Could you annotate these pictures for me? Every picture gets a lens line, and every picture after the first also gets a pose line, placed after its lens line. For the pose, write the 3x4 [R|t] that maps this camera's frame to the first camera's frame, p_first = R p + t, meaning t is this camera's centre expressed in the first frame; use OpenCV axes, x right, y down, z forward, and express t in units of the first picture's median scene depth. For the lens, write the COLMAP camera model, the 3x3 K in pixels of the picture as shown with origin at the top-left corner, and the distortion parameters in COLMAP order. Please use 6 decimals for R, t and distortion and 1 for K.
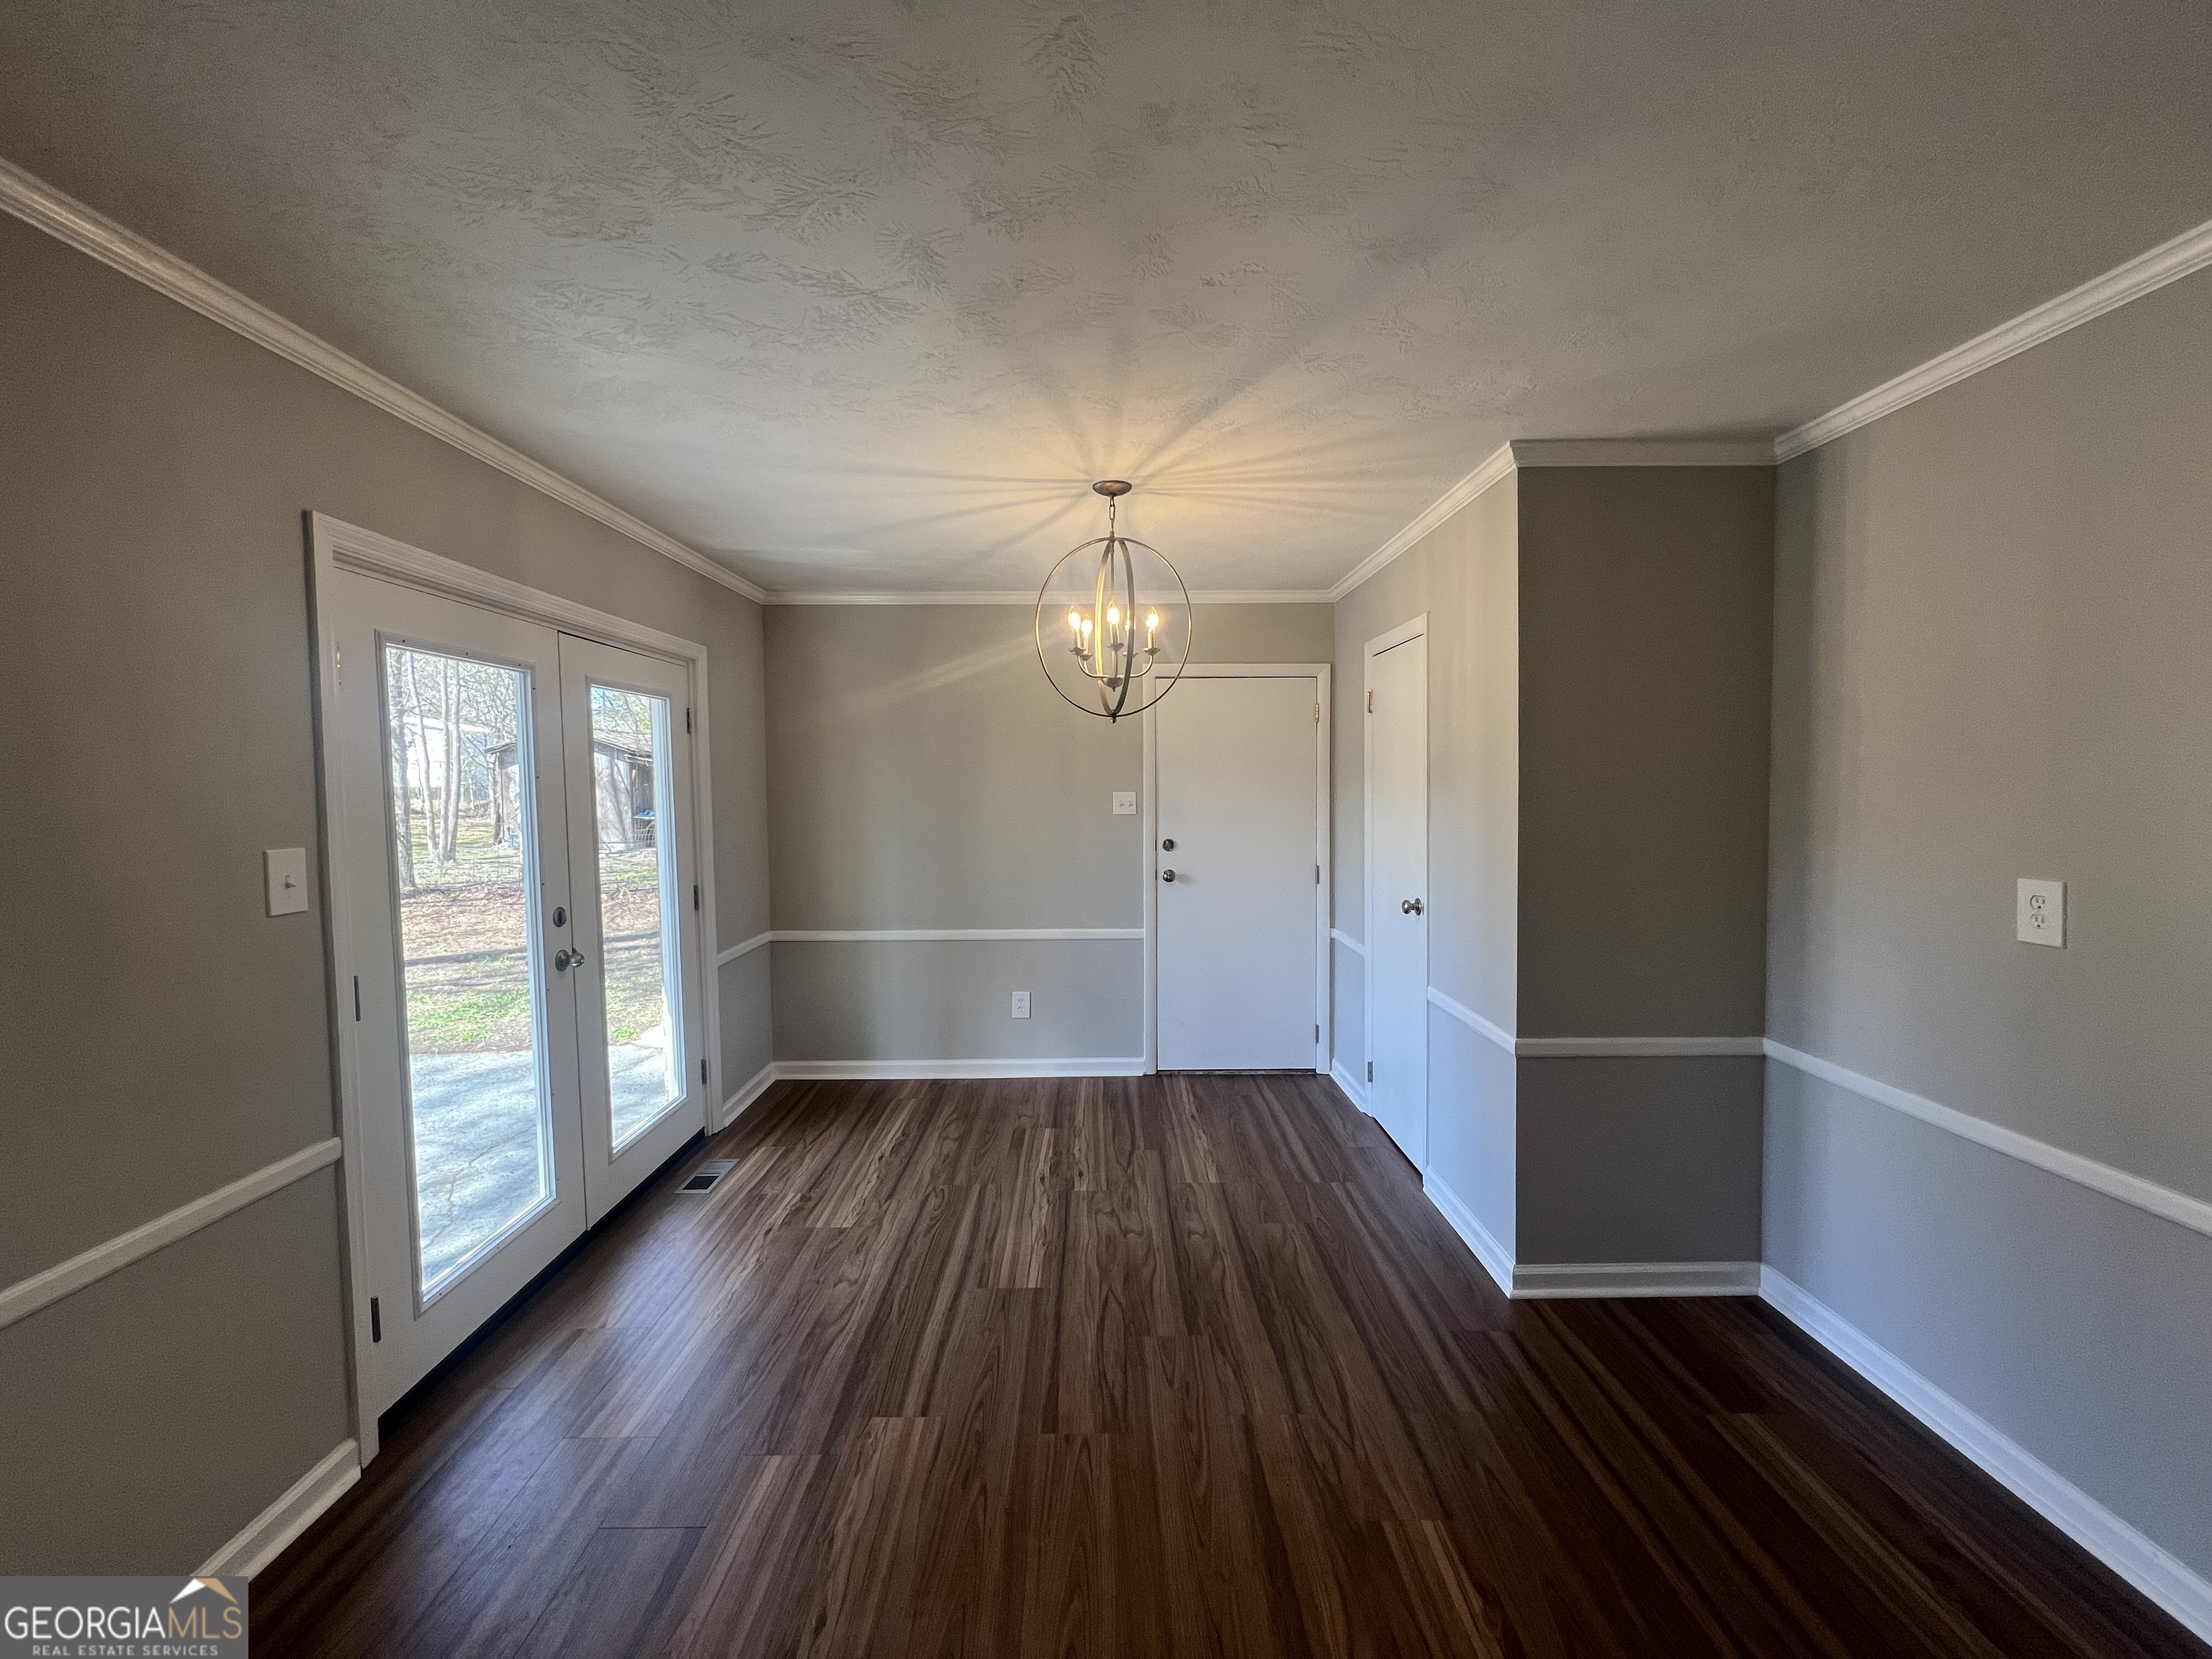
lens RADIAL K [[888.9, 0, 1101.7], [0, 888.9, 823.4], [0, 0, 1]] dist [0.002595, -0.000096]
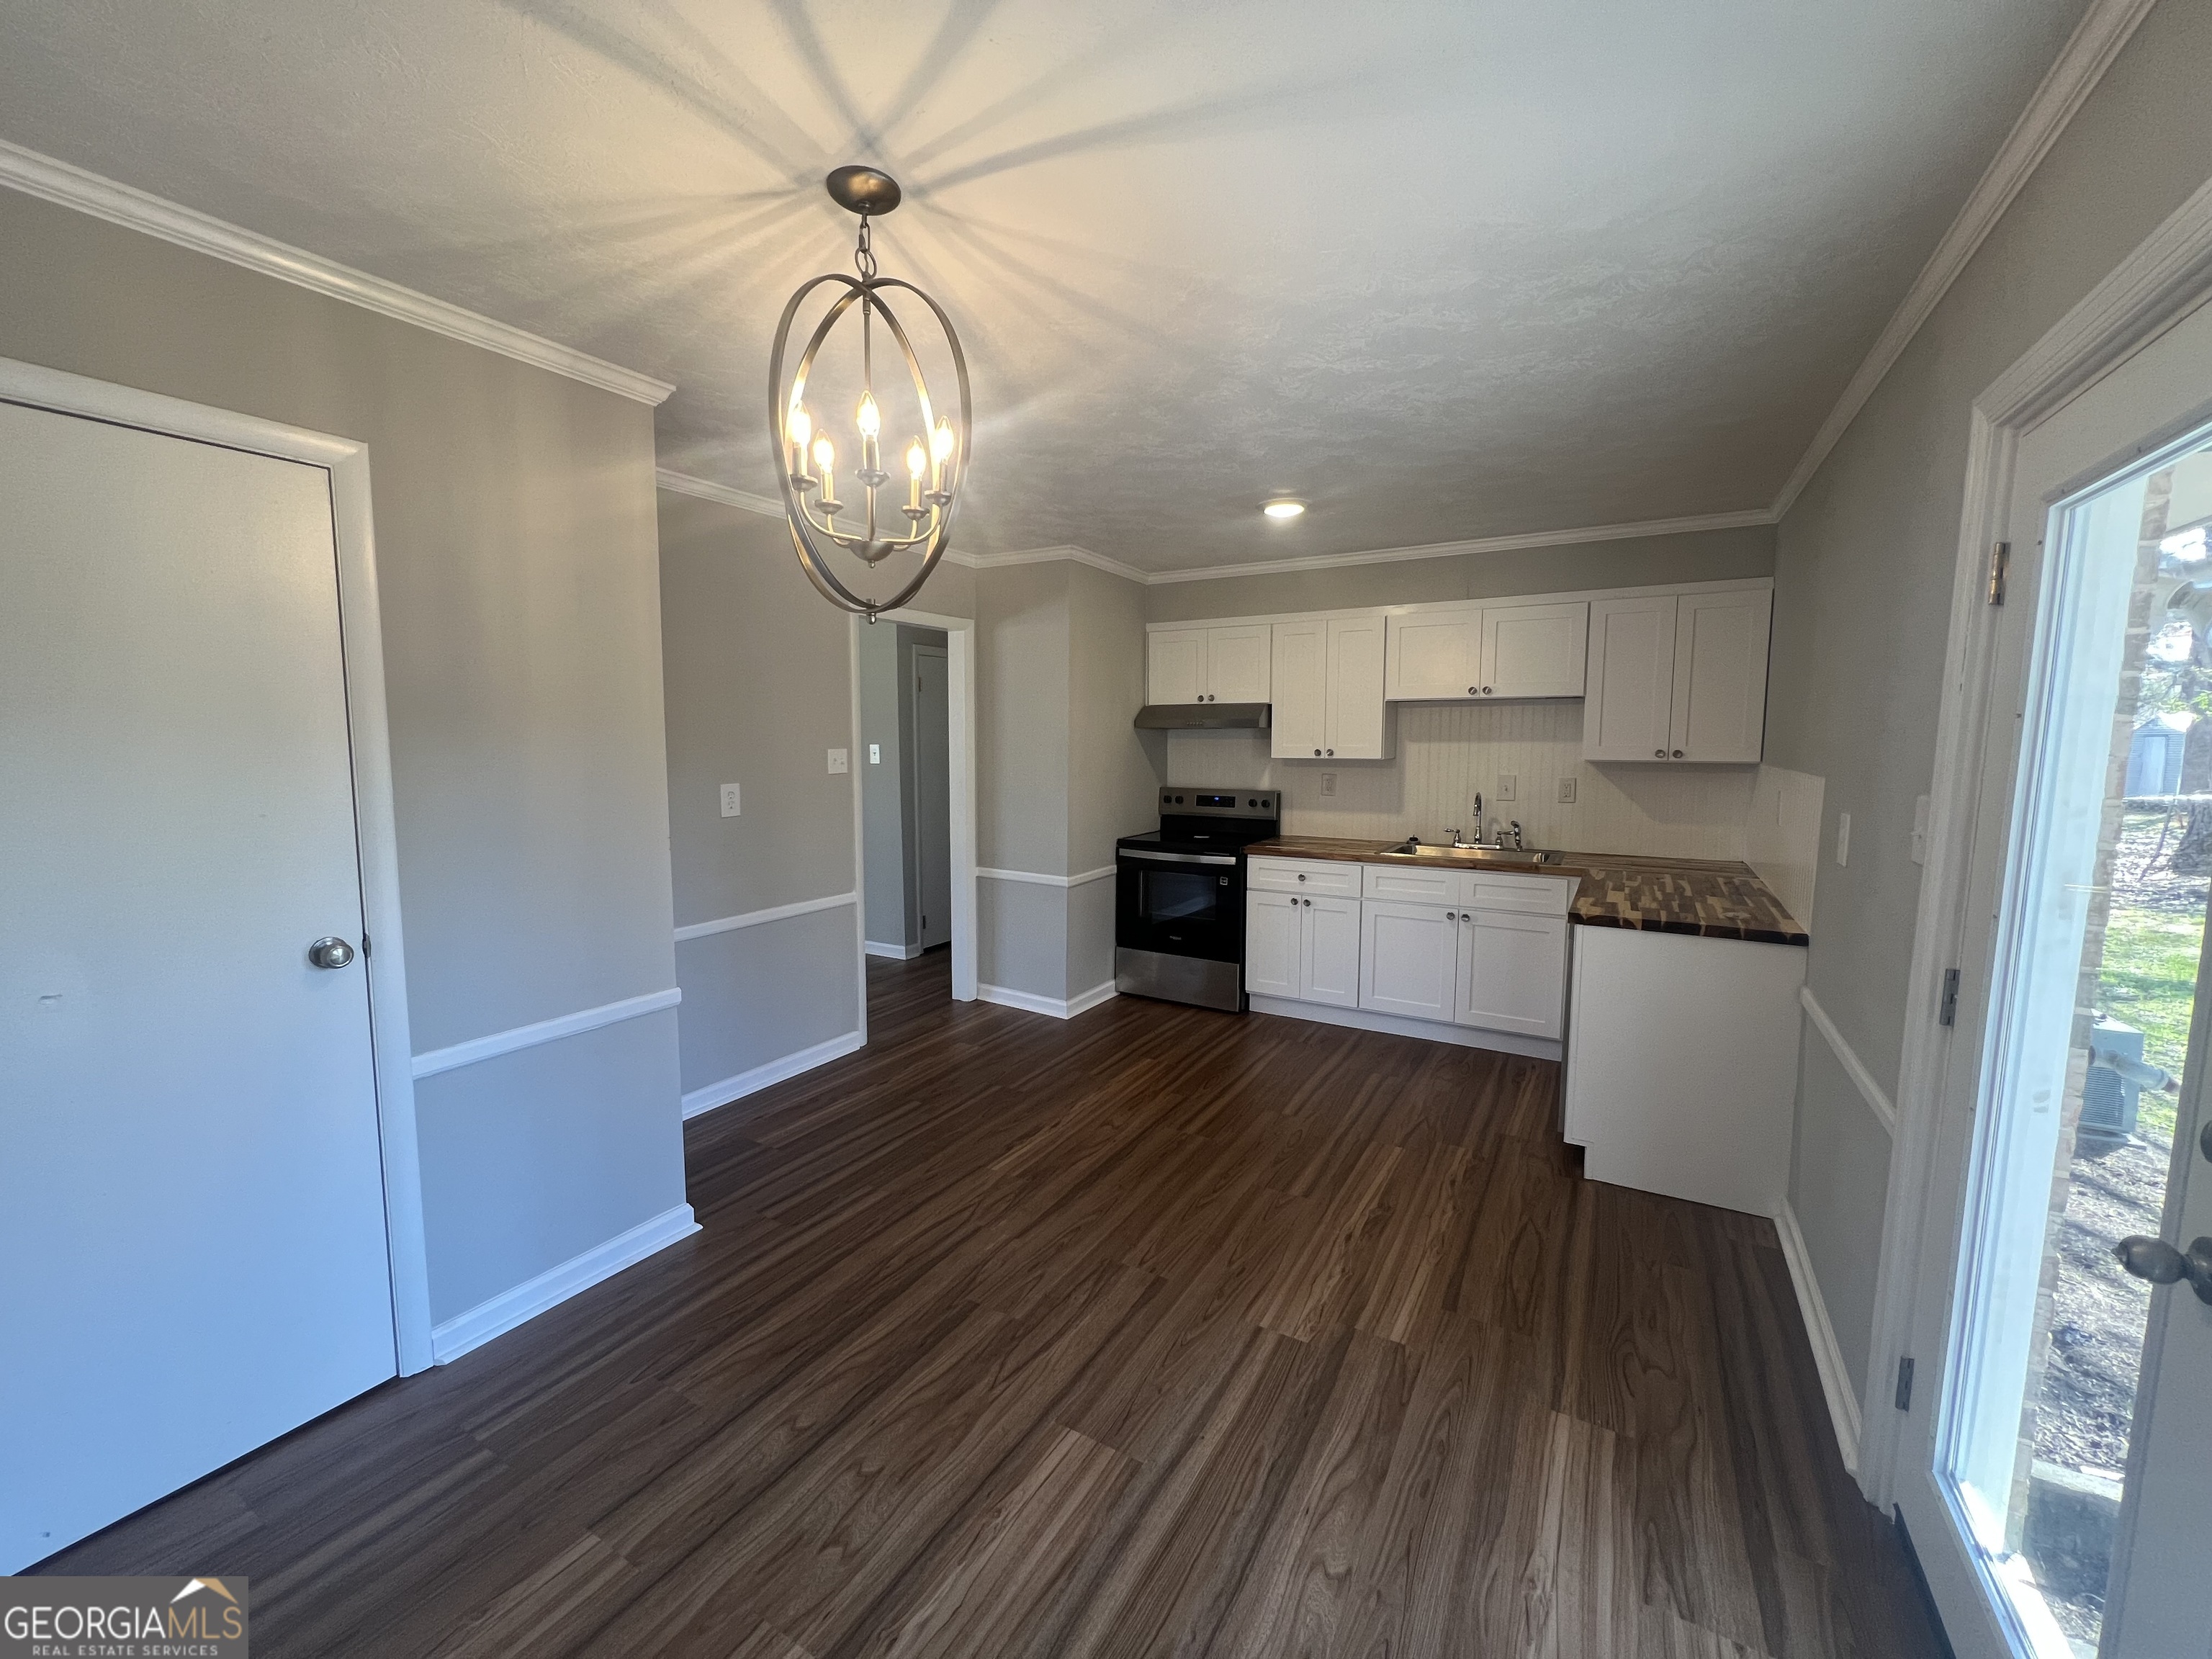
lens RADIAL K [[888.9, 0, 1095.0], [0, 888.9, 828.1], [0, 0, 1]] dist [0.002595, -0.000096]
pose [[-0.855319, -0.049101, 0.515769, -0.444289], [0.028595, 0.989508, 0.141622, -0.064955], [-0.517311, 0.135880, -0.844941, 1.549757]]
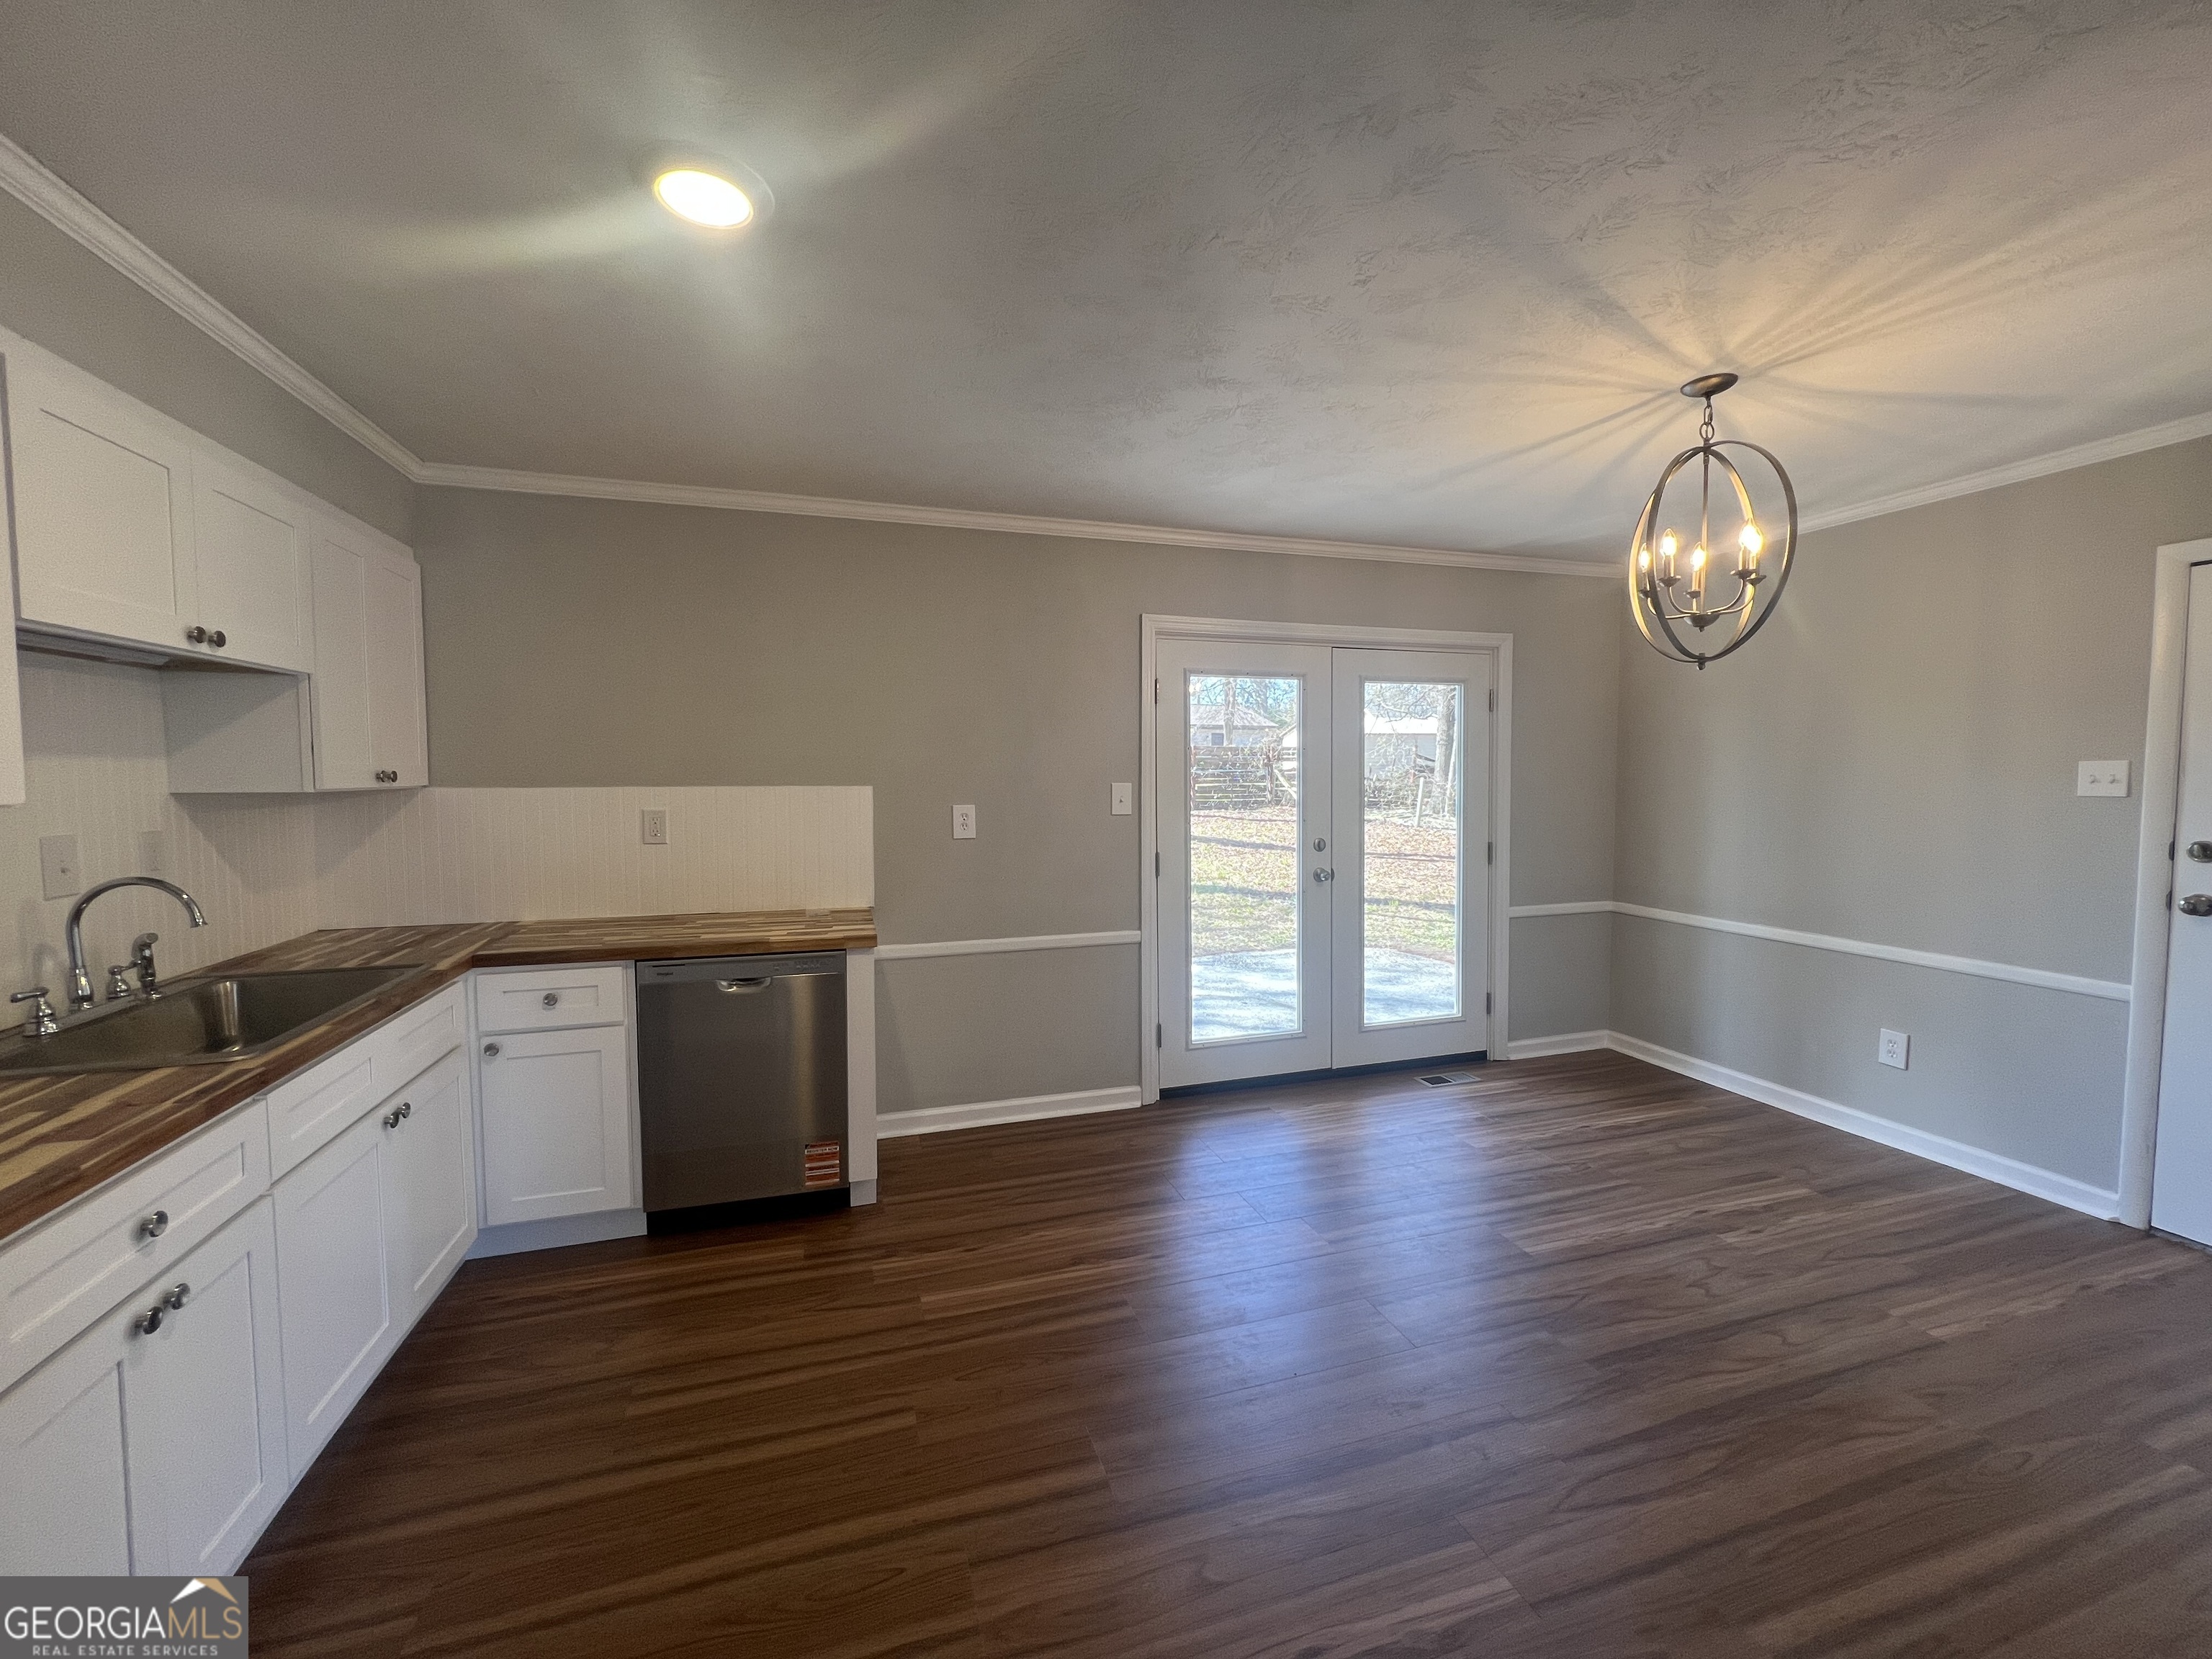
lens RADIAL K [[888.9, 0, 1100.0], [0, 888.9, 827.7], [0, 0, 1]] dist [0.002595, -0.000096]
pose [[0.293912, 0.063156, -0.953744, 0.710599], [-0.045521, 0.997607, 0.052032, 0.018402], [0.954748, 0.028123, 0.296083, 0.236944]]
